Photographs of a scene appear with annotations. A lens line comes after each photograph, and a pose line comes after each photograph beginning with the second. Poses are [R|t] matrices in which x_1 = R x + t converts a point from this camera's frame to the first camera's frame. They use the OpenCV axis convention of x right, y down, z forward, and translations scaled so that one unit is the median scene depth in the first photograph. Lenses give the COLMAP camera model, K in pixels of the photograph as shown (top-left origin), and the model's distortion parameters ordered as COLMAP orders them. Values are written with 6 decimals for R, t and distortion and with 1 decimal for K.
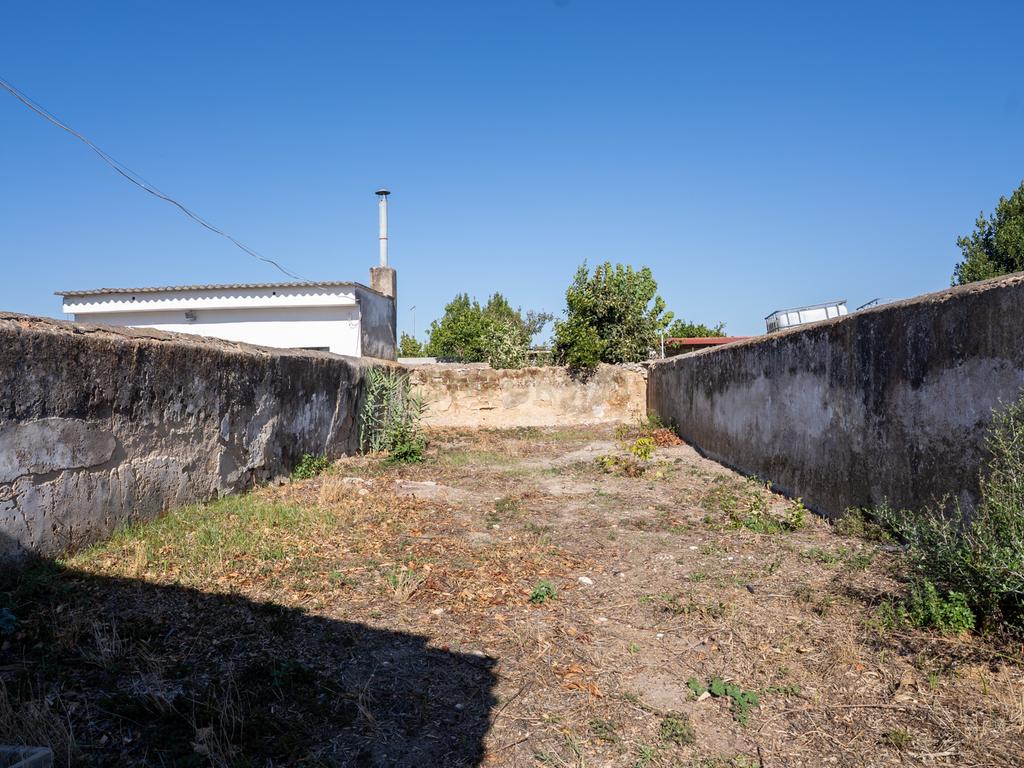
lens RADIAL K [[670.4, 0, 500.0], [0, 670.4, 378.0], [0, 0, 1]] dist [-0.092854, 0.050207]
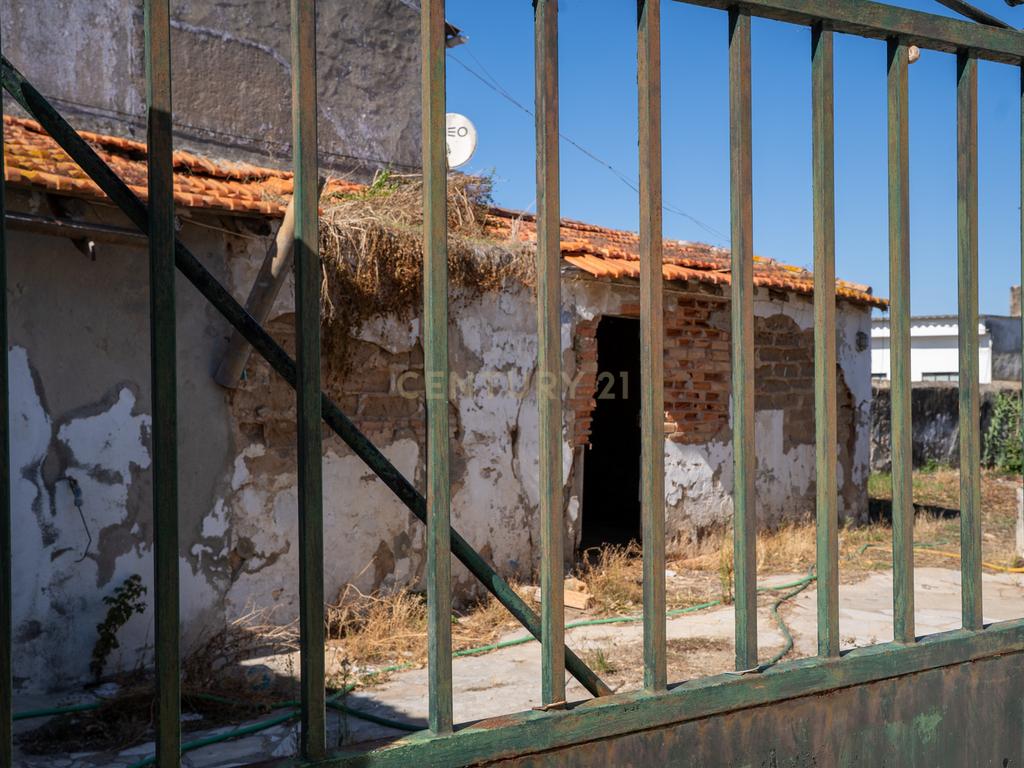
lens RADIAL K [[1043.6, 0, 494.8], [0, 1043.6, 379.6], [0, 0, 1]] dist [-0.010566, 0.066753]
pose [[0.763707, 0.015037, -0.645388, 0.418861], [-0.017276, 0.999847, 0.002853, -0.039169], [0.645332, 0.008971, 0.763849, -1.256219]]
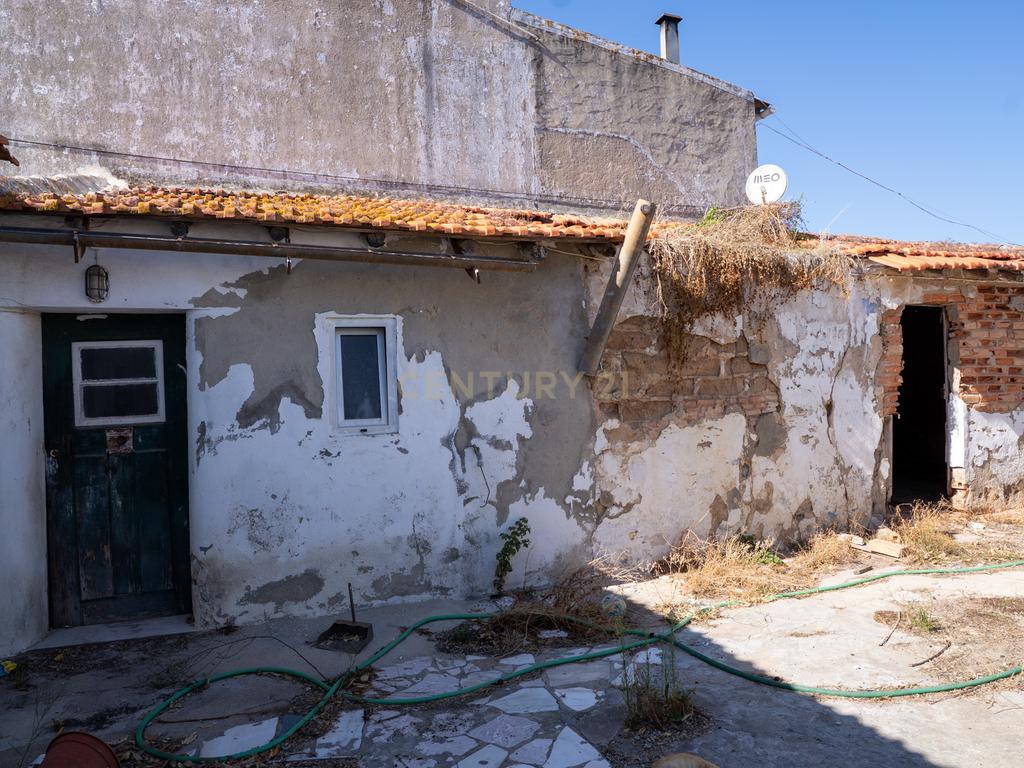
lens RADIAL K [[670.4, 0, 500.0], [0, 670.4, 378.0], [0, 0, 1]] dist [-0.092854, 0.050207]
pose [[0.415168, -0.000063, -0.909745, 0.338628], [0.022026, 0.999708, 0.009982, -0.034970], [0.909478, -0.024182, 0.415048, -1.160826]]
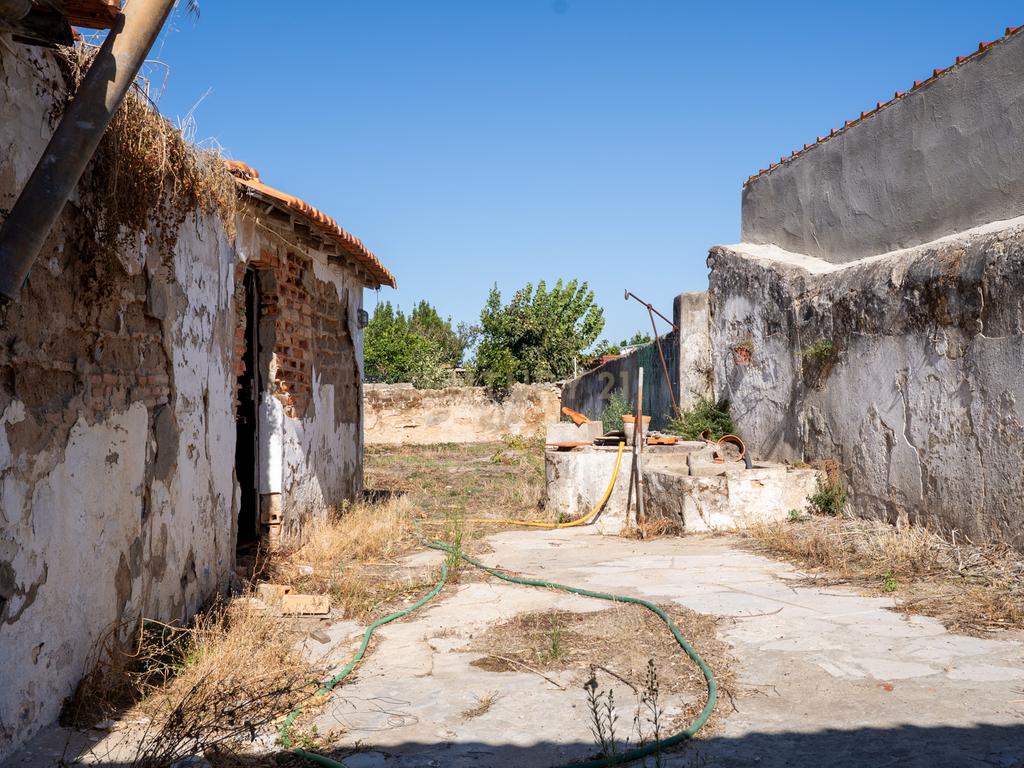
lens RADIAL K [[1043.6, 0, 494.8], [0, 1043.6, 379.6], [0, 0, 1]] dist [-0.010566, 0.066753]
pose [[0.998487, -0.001117, 0.054985, 0.044575], [0.002142, 0.999825, -0.018573, 0.004518], [-0.054954, 0.018662, 0.998314, -1.247065]]
